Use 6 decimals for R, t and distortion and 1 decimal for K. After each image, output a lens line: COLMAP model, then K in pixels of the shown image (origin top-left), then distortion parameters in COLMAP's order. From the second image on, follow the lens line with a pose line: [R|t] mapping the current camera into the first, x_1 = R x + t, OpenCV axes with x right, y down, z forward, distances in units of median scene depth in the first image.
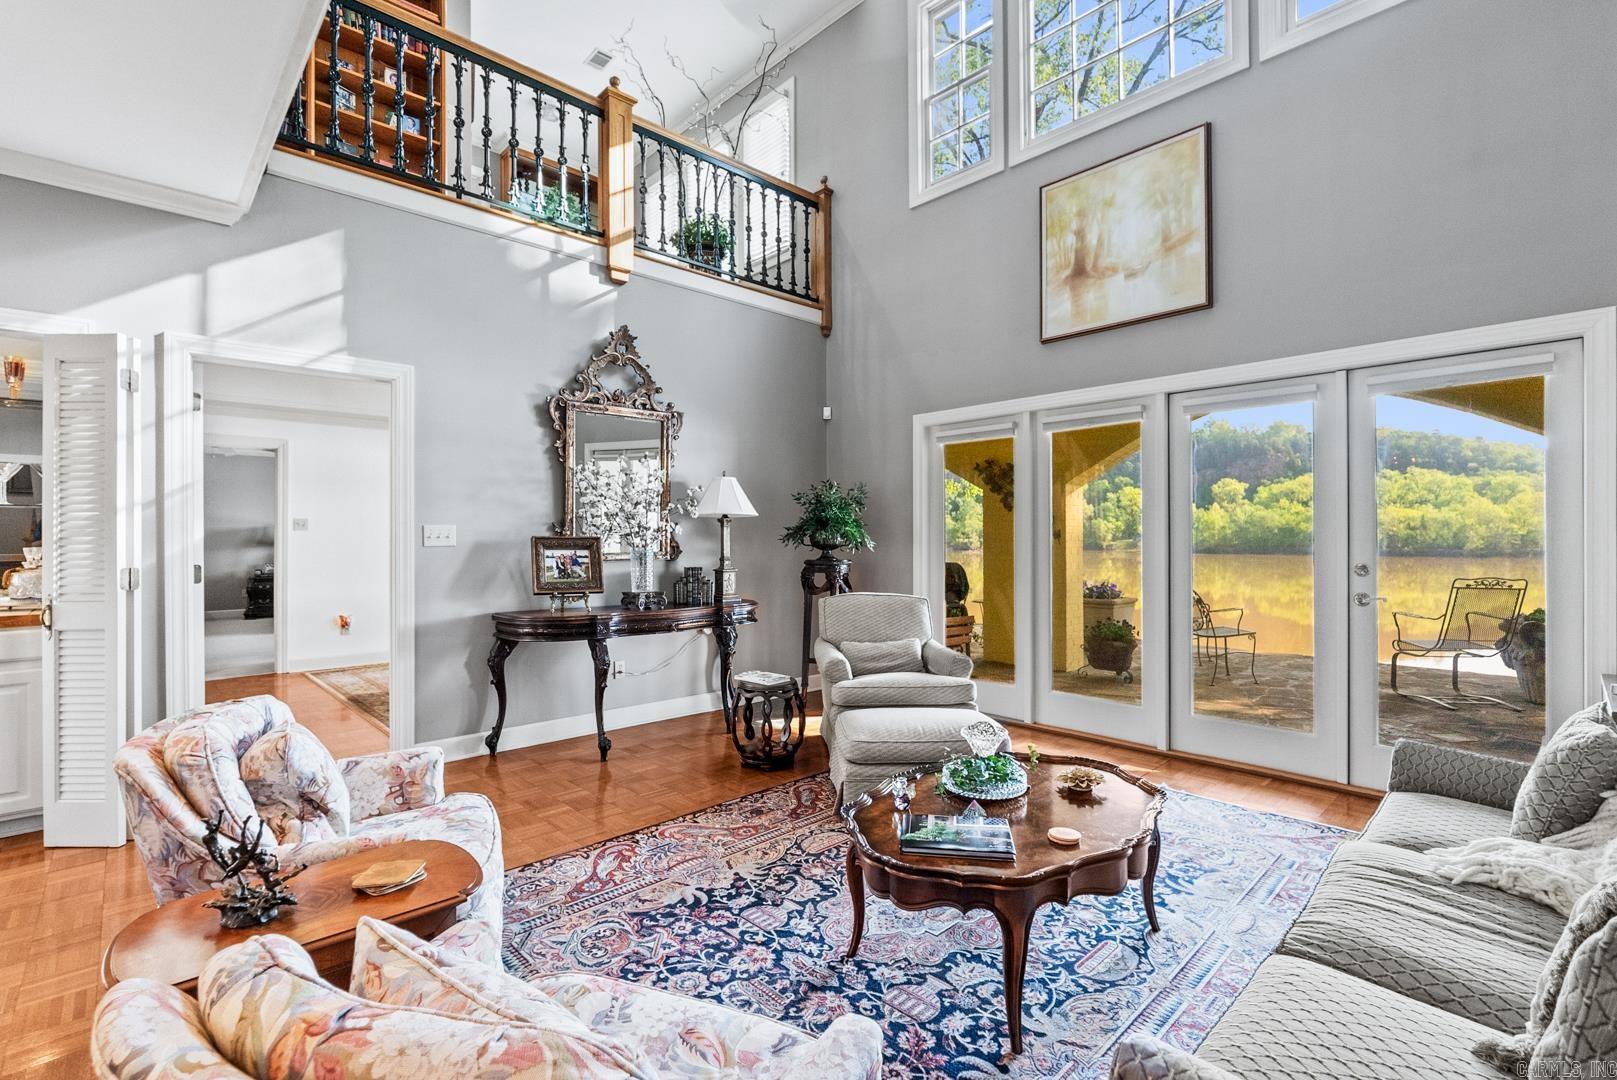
lens RADIAL K [[728.6, 0, 802.4], [0, 728.6, 530.2], [0, 0, 1]] dist [-0.003631, -0.000693]
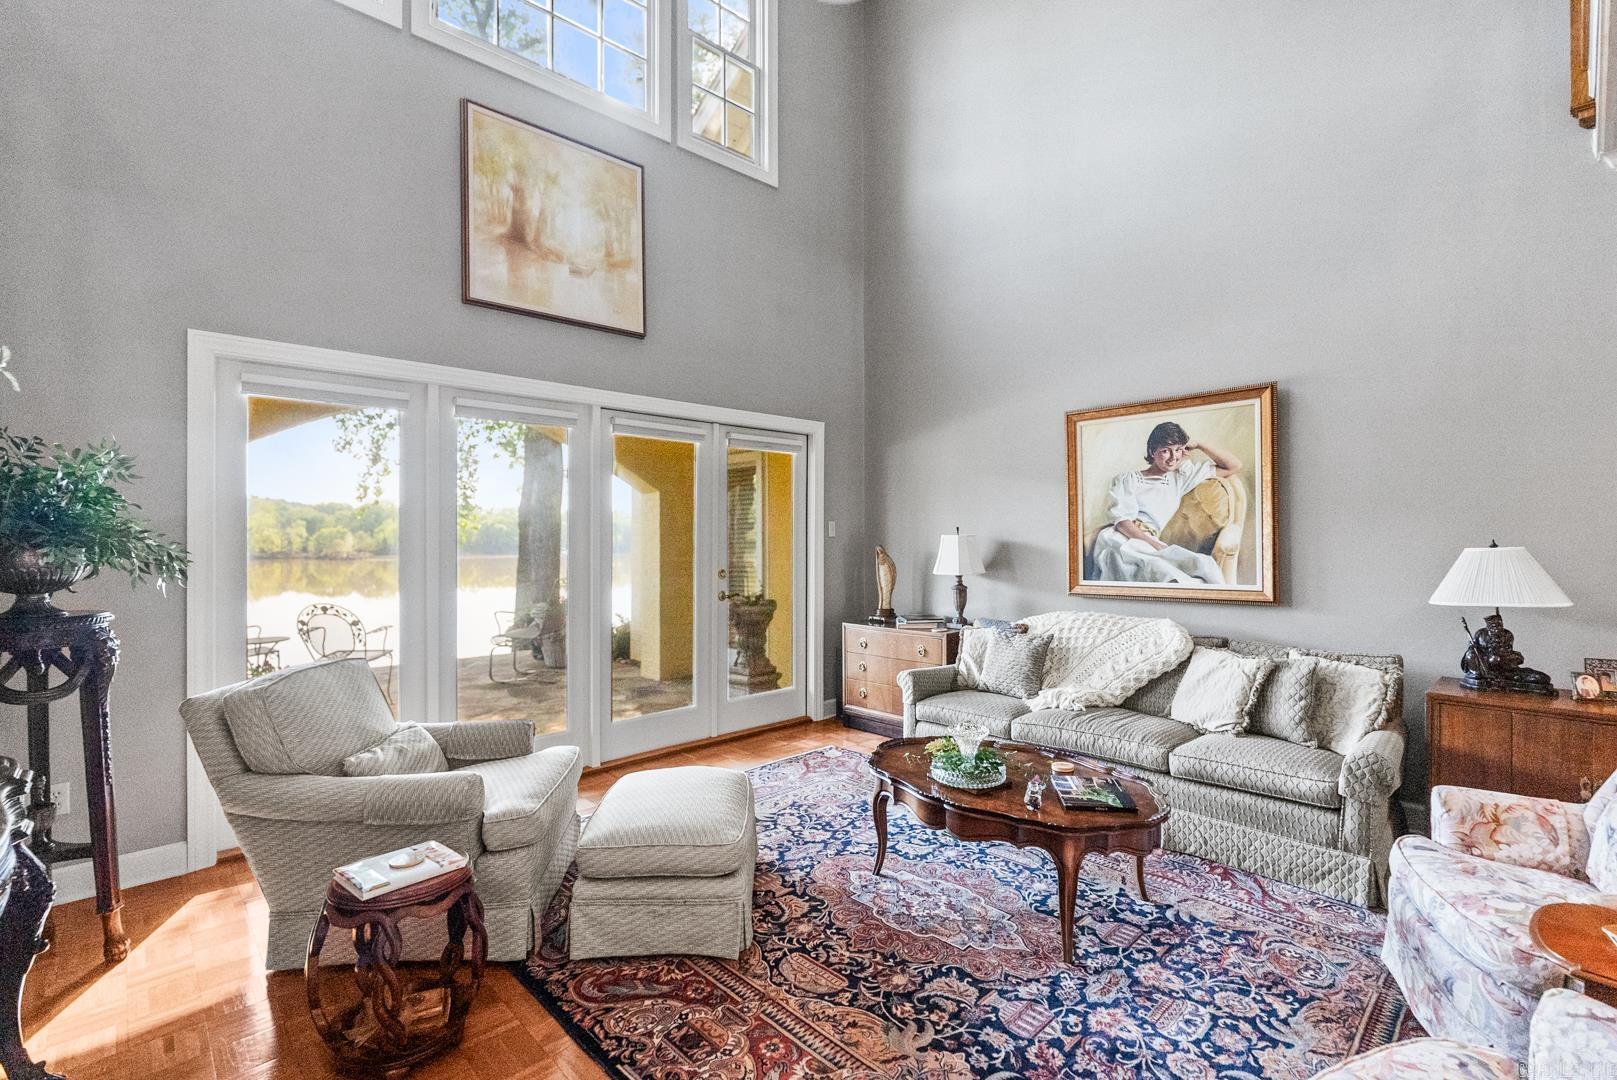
lens RADIAL K [[728.6, 0, 822.9], [0, 728.6, 542.2], [0, 0, 1]] dist [-0.003631, -0.000693]
pose [[-0.014110, -0.003743, 0.999893, -0.483572], [-0.007693, 0.999964, 0.003635, -0.009401], [-0.999871, -0.007641, -0.014139, 0.684325]]
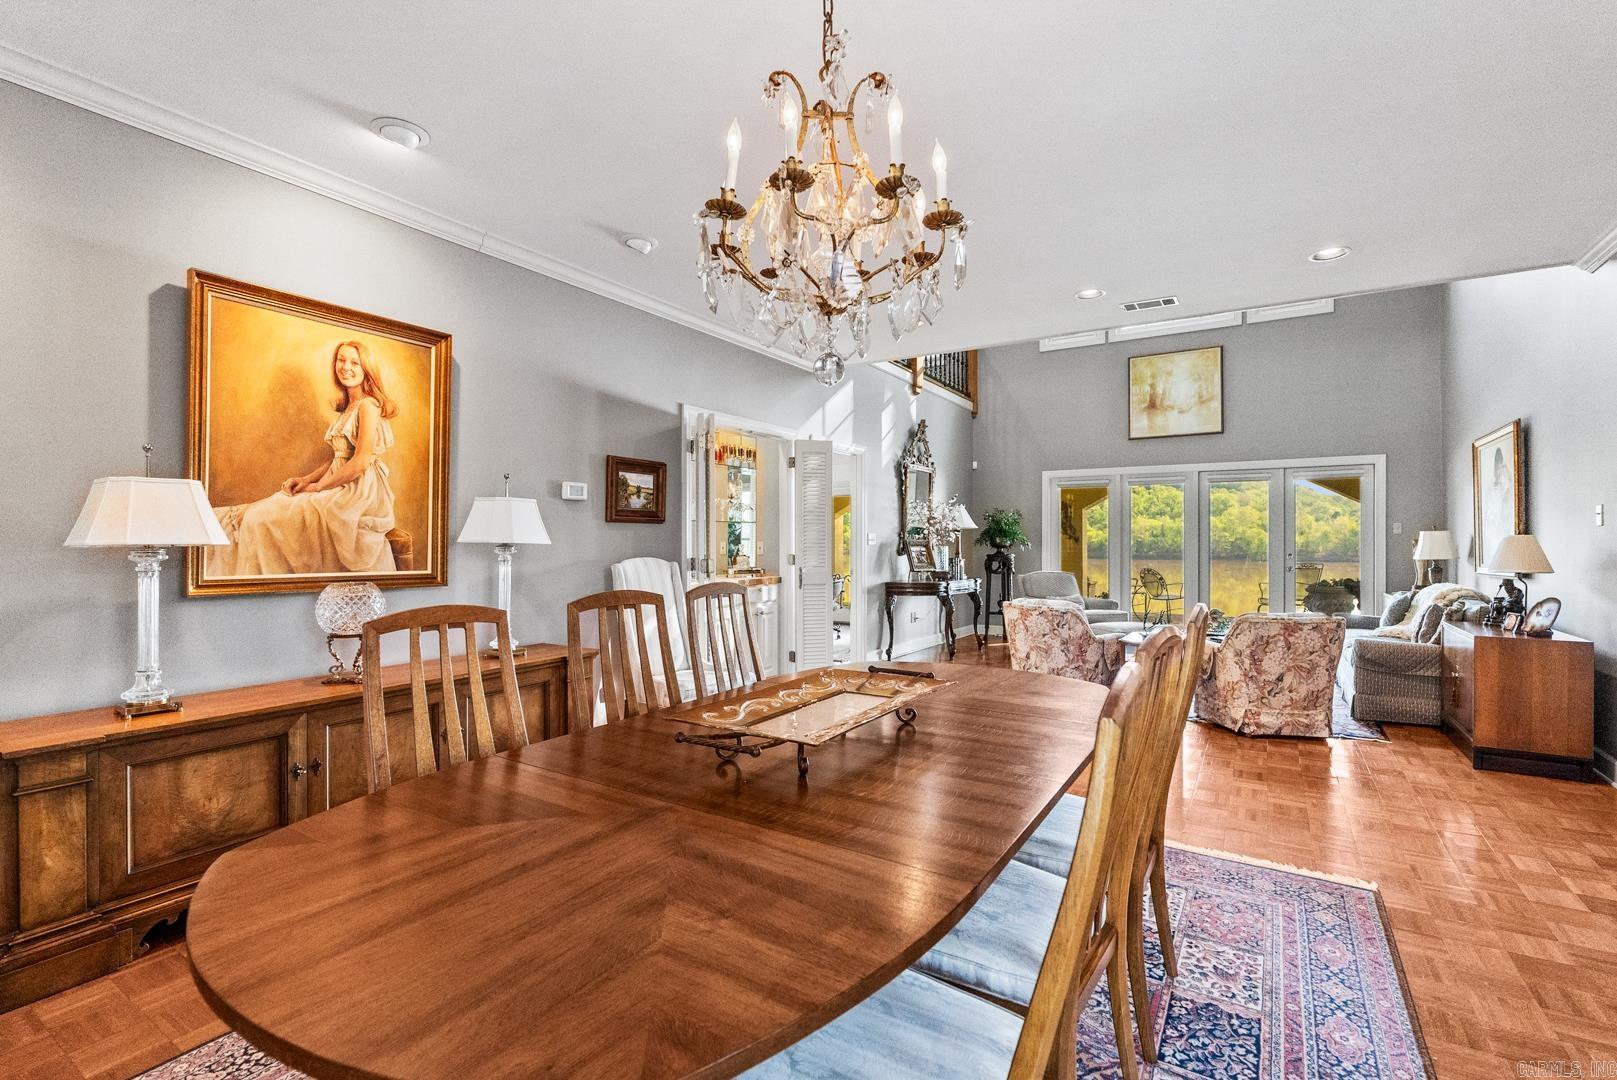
lens RADIAL K [[728.6, 0, 801.0], [0, 728.6, 533.2], [0, 0, 1]] dist [-0.003631, -0.000693]
pose [[0.969023, 0.008544, 0.246824, -1.050818], [-0.008471, 0.999963, -0.001358, -0.002965], [-0.246826, -0.000775, 0.969059, -0.684549]]
